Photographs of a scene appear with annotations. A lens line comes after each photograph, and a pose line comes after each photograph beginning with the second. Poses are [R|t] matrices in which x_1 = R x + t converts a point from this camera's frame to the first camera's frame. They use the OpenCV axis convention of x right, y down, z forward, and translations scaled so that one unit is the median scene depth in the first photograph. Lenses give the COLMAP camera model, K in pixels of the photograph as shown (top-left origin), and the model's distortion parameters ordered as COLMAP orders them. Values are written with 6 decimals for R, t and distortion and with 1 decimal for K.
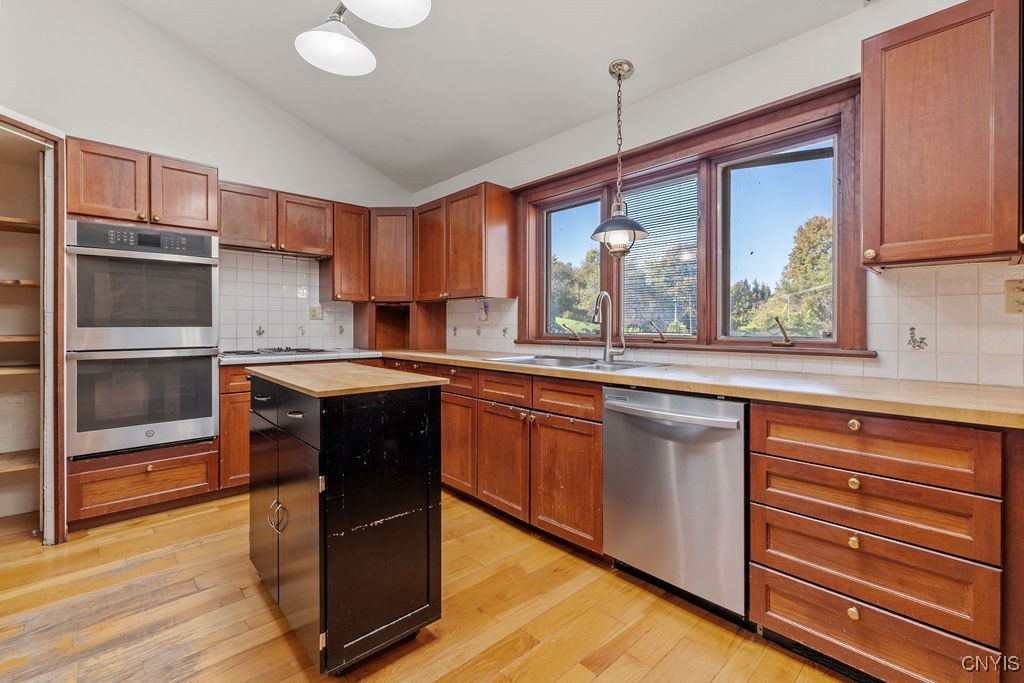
lens RADIAL K [[442.1, 0, 514.3], [0, 442.1, 329.9], [0, 0, 1]] dist [-0.008406, 0.000099]
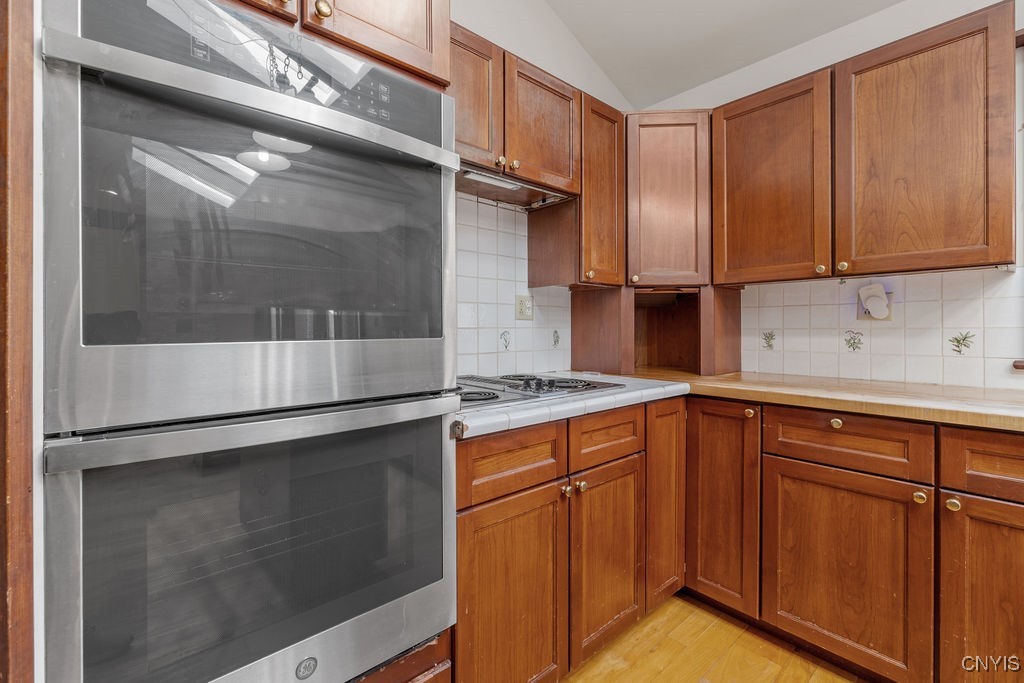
lens RADIAL K [[442.1, 0, 515.8], [0, 442.1, 342.7], [0, 0, 1]] dist [-0.008406, 0.000099]
pose [[0.998894, -0.000640, -0.047011, -0.516298], [0.001715, 0.999738, 0.022833, -0.008728], [0.046984, -0.022888, 0.998633, 0.534440]]
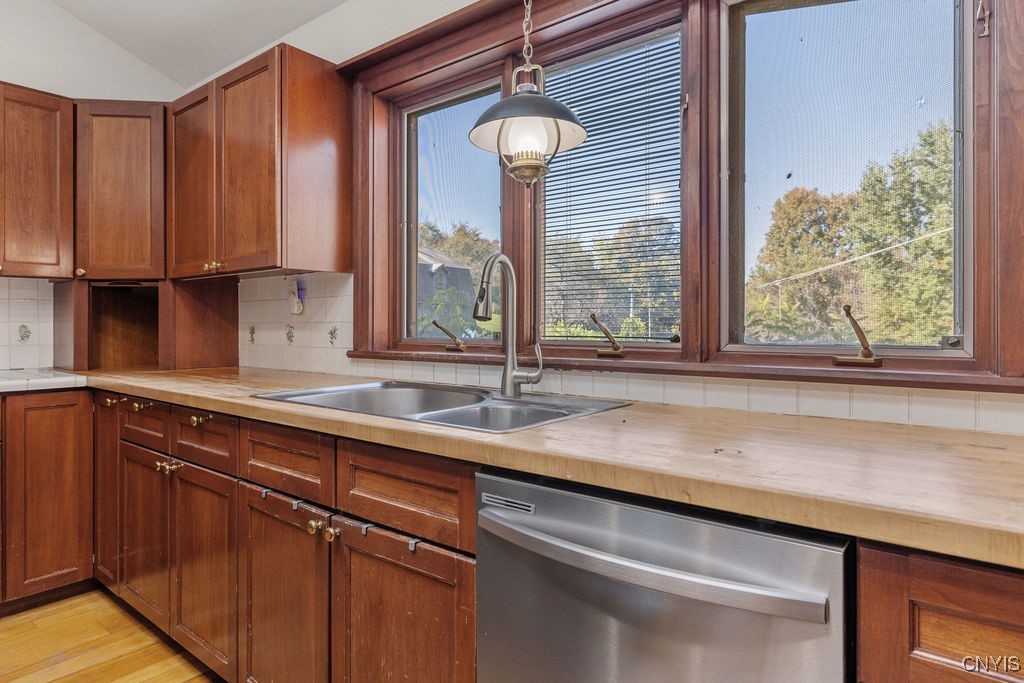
lens RADIAL K [[586.7, 0, 514.3], [0, 586.7, 338.2], [0, 0, 1]] dist [-0.009651, 0.000496]
pose [[0.988167, -0.007418, 0.153200, 0.093300], [0.004951, 0.999852, 0.016480, -0.003422], [-0.153299, -0.015527, 0.988058, 0.279295]]
